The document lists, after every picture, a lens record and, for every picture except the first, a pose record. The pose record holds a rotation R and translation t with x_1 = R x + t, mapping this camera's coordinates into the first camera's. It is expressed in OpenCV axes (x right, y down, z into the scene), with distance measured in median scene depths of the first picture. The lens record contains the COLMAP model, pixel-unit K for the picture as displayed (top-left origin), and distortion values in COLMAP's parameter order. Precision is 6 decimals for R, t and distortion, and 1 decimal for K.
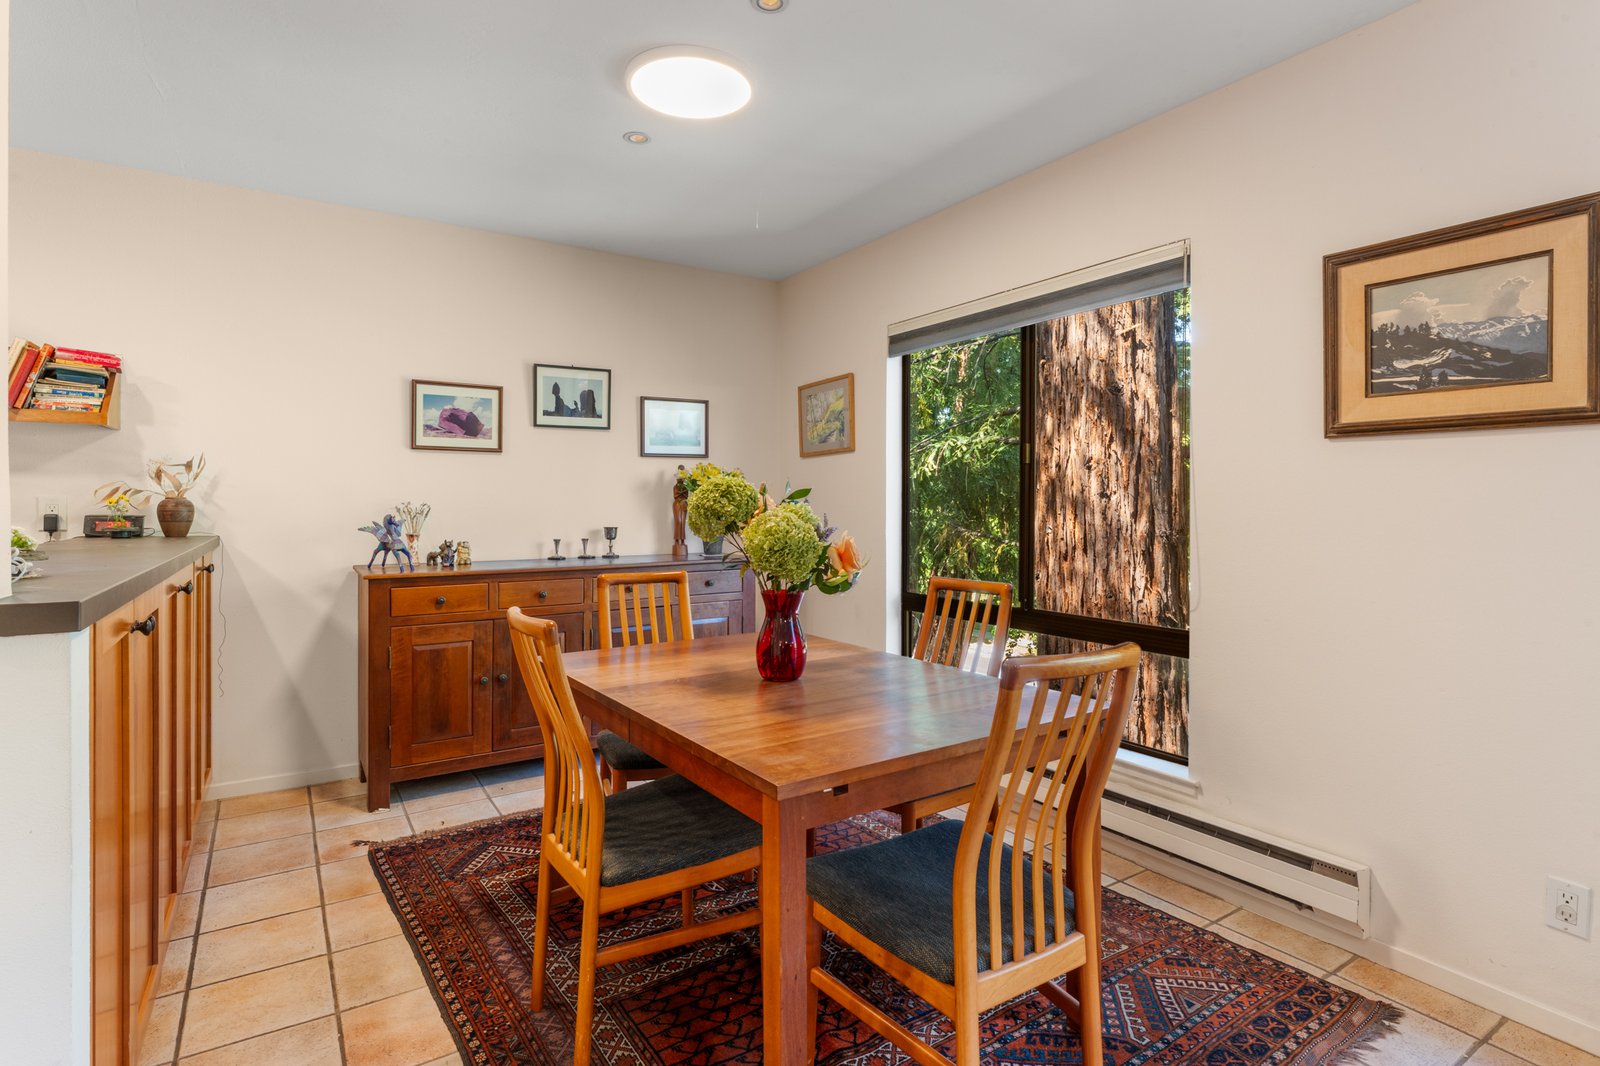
lens RADIAL K [[786.0, 0, 781.9], [0, 786.0, 499.0], [0, 0, 1]] dist [-0.001125, -0.000418]
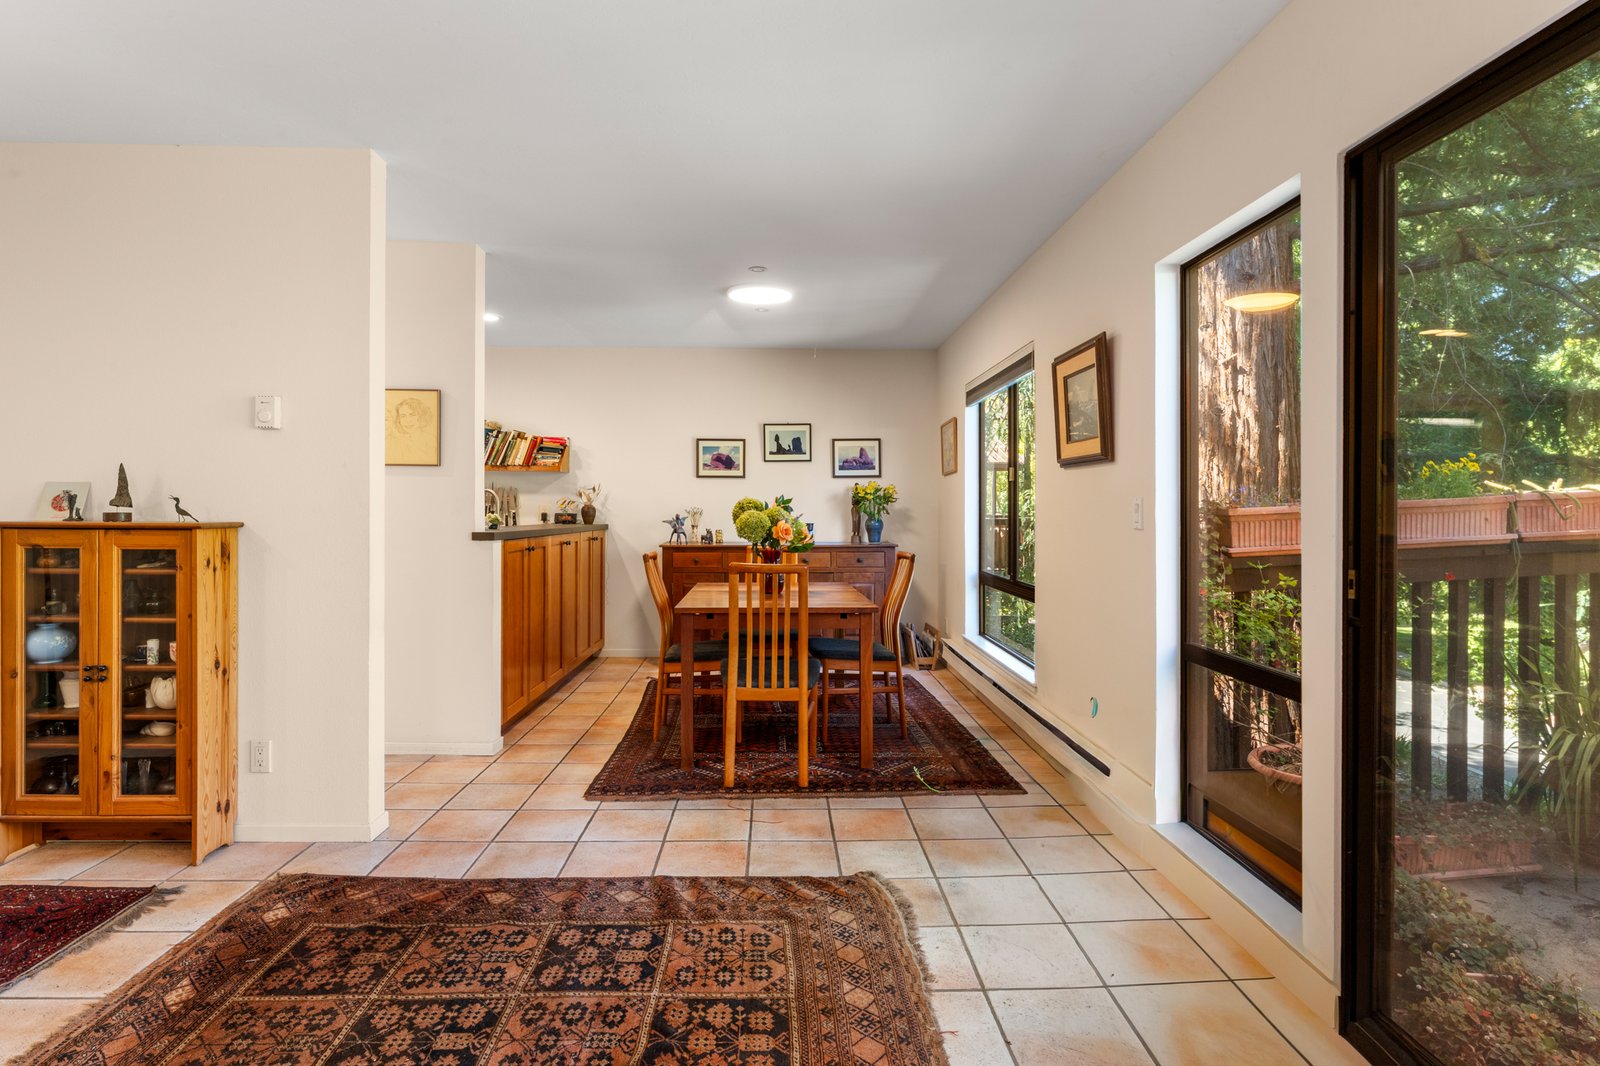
lens RADIAL K [[805.5, 0, 801.0], [0, 805.5, 509.3], [0, 0, 1]] dist [0.000055, -0.000115]
pose [[0.857662, 0.002123, -0.514209, 0.622364], [0.000073, 0.999991, 0.004251, 0.000694], [0.514214, -0.003683, 0.857654, -0.413073]]
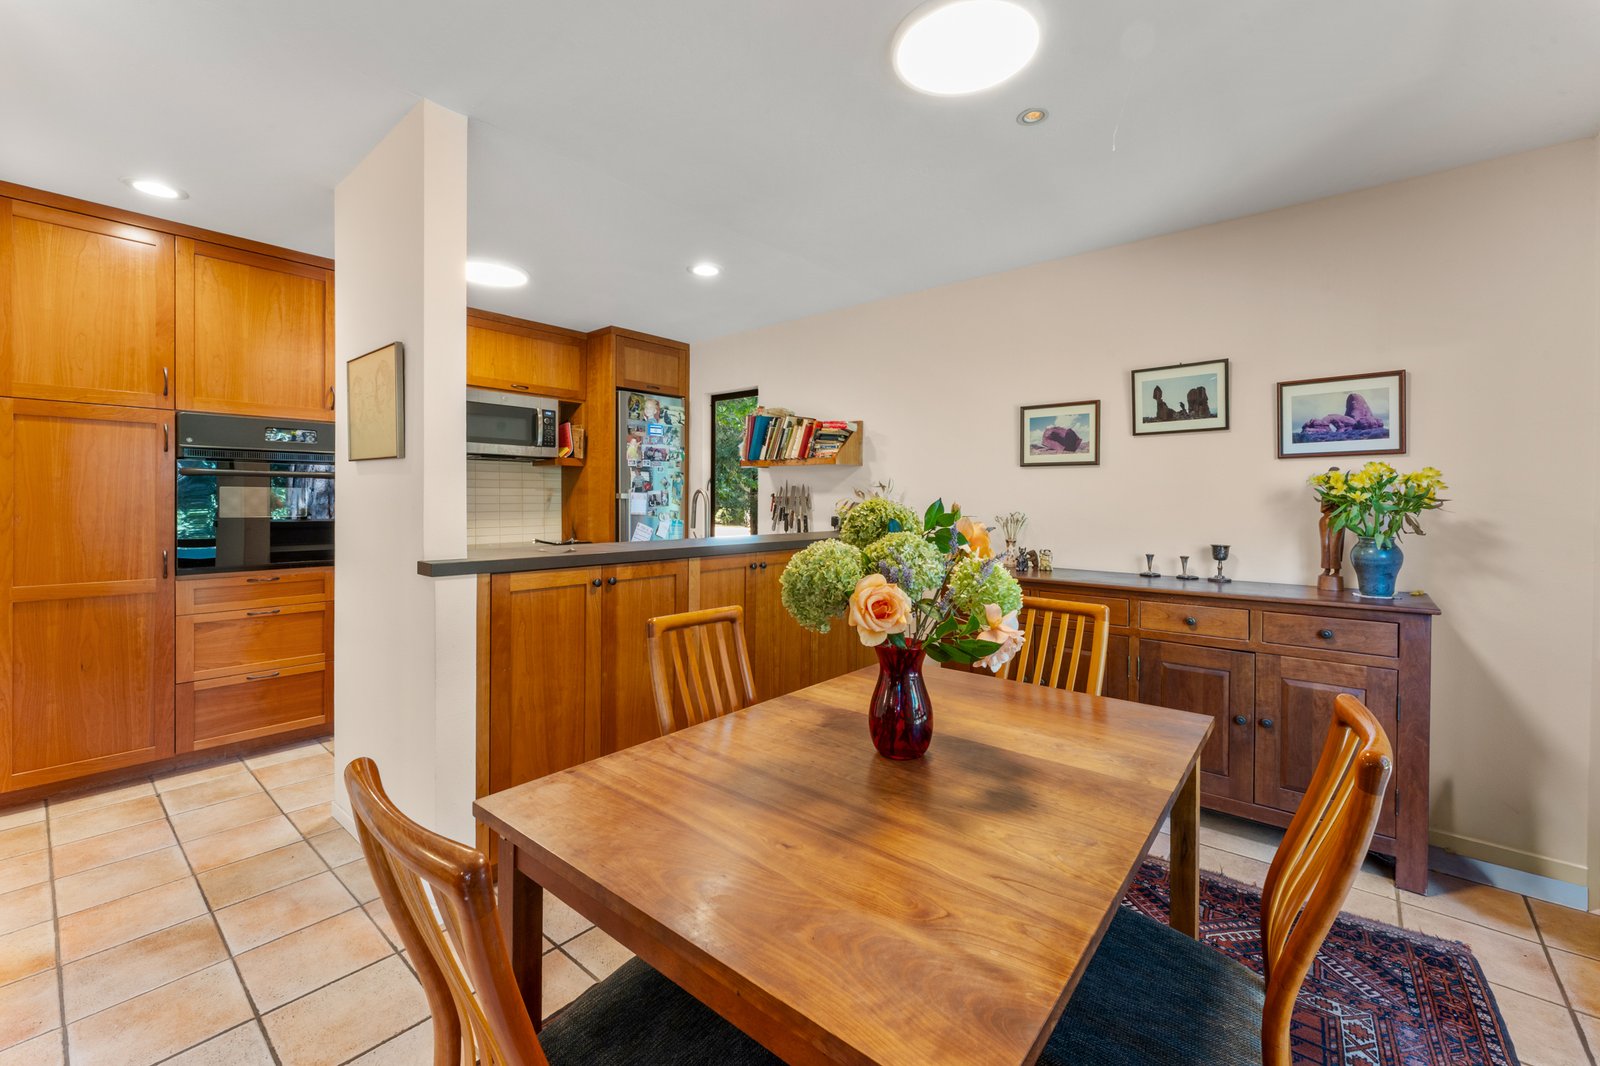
lens RADIAL K [[651.9, 0, 802.5], [0, 651.9, 510.7], [0, 0, 1]] dist [-0.001156, -0.000285]
pose [[0.297106, 0.018211, -0.954671, 0.328952], [-0.000037, 0.999818, 0.019060, -0.015632], [0.954844, -0.005627, 0.297053, 0.375101]]
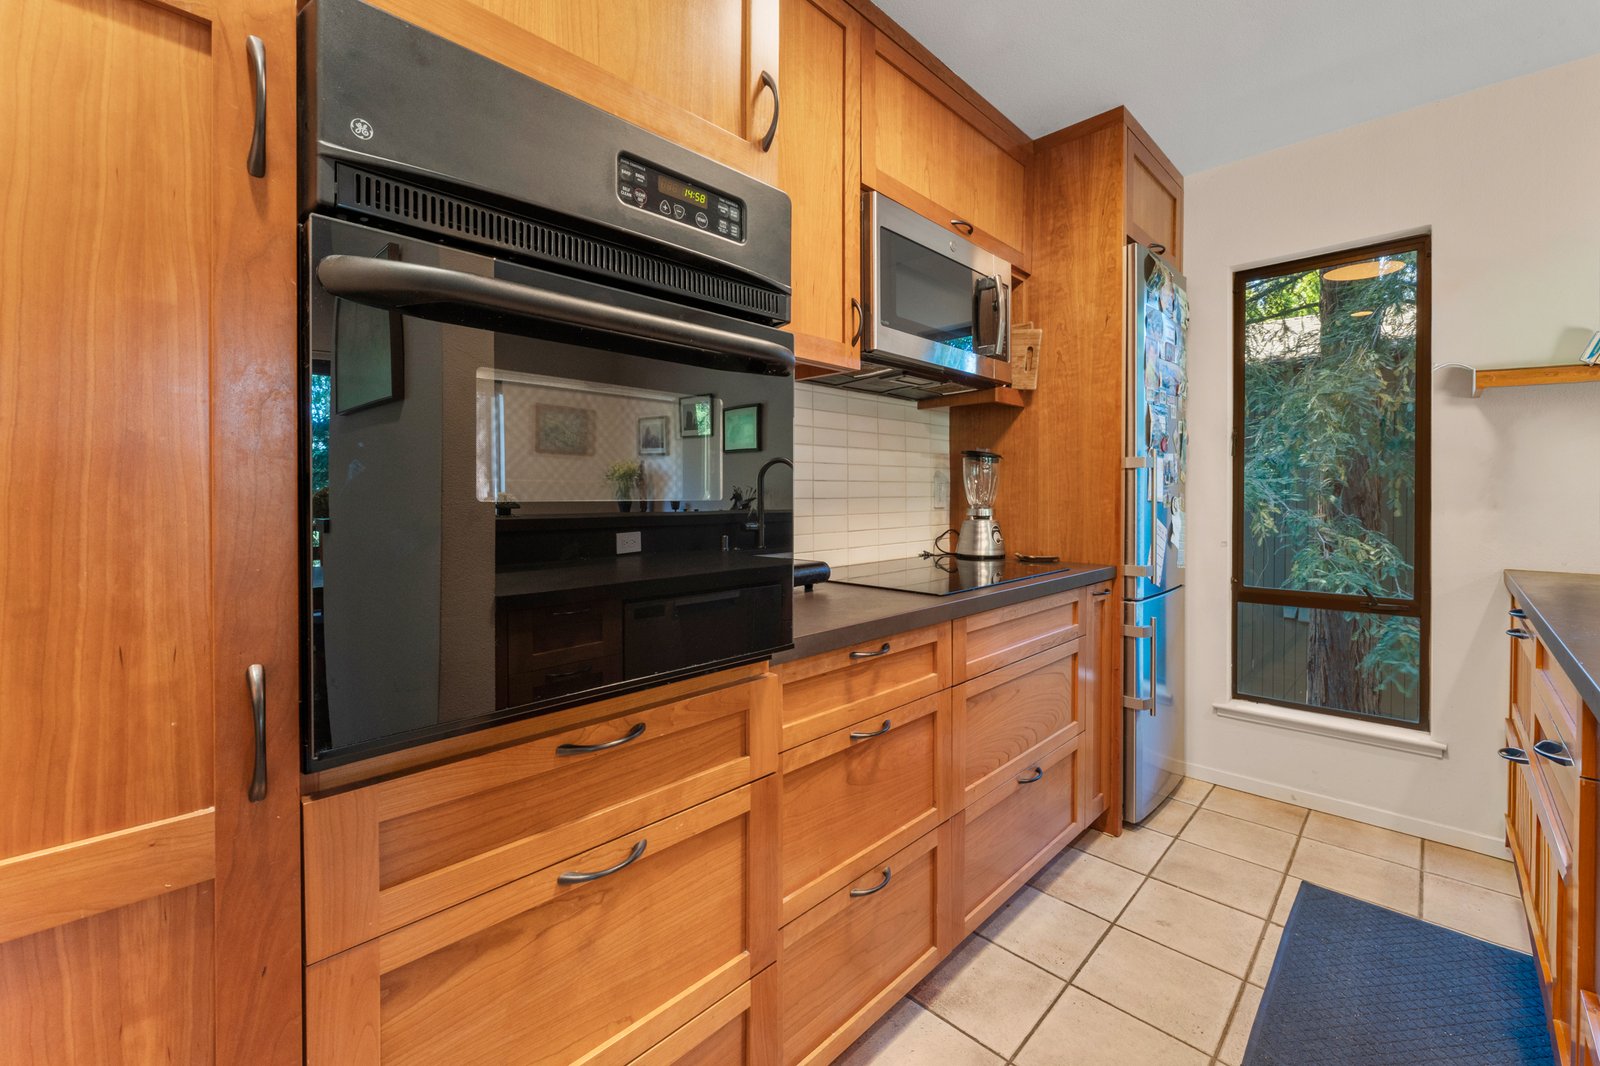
lens RADIAL K [[658.1, 0, 799.9], [0, 658.1, 506.2], [0, 0, 1]] dist [0.000624, 0.000104]
pose [[0.225921, 0.014619, -0.974036, -0.426270], [0.008247, 0.999823, 0.016919, 0.006413], [0.974111, -0.011855, 0.225760, -0.013951]]
